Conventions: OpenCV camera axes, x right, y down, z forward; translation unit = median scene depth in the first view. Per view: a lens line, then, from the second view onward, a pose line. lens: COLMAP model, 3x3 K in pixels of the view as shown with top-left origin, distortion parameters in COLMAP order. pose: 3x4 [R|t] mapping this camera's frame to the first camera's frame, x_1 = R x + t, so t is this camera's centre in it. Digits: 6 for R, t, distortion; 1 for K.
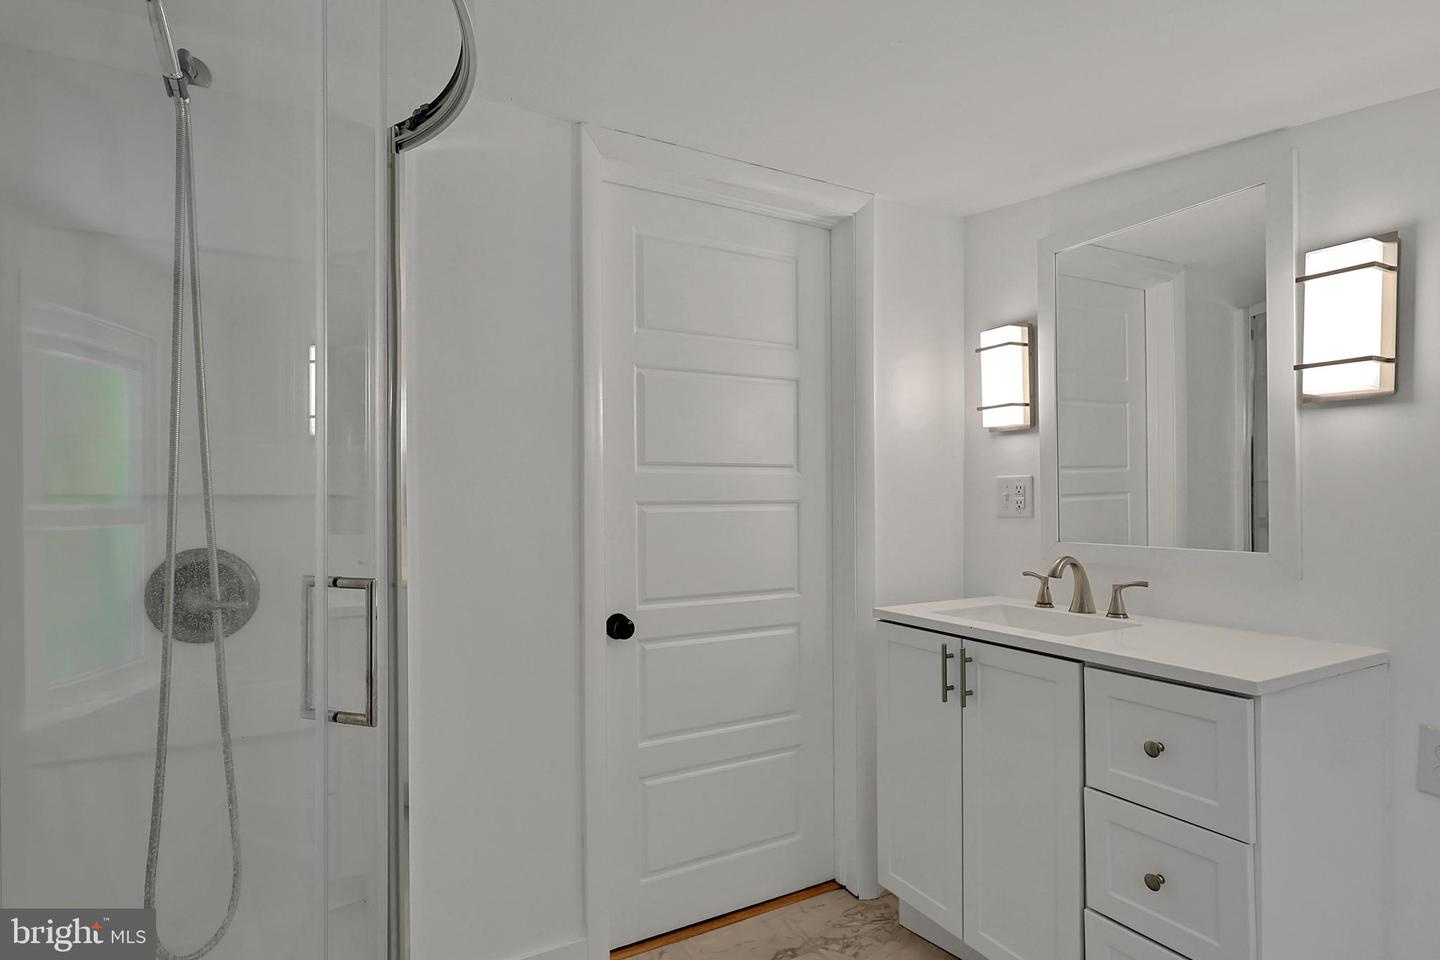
lens RADIAL K [[740.7, 0, 718.7], [0, 740.7, 487.1], [0, 0, 1]] dist [-0.000032, 0.000107]
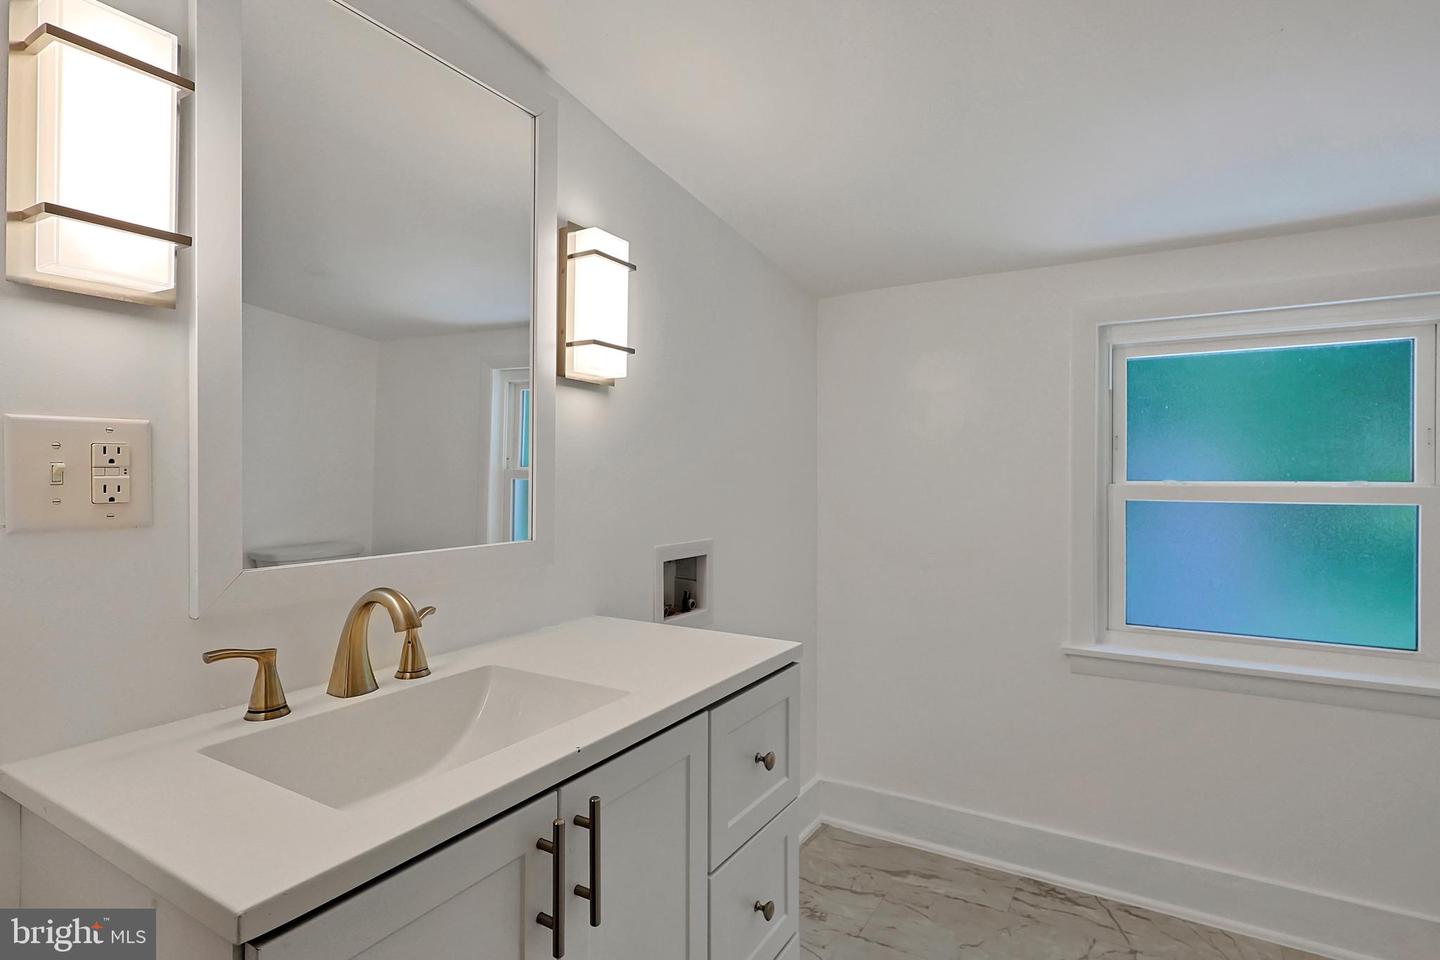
lens RADIAL K [[723.2, 0, 721.2], [0, 723.2, 477.1], [0, 0, 1]] dist [-0.000728, 0.000001]
pose [[-0.498681, -0.001929, 0.866783, -0.085339], [-0.013947, 0.999886, -0.005799, 0.012736], [-0.866673, -0.014981, -0.498652, 0.932392]]
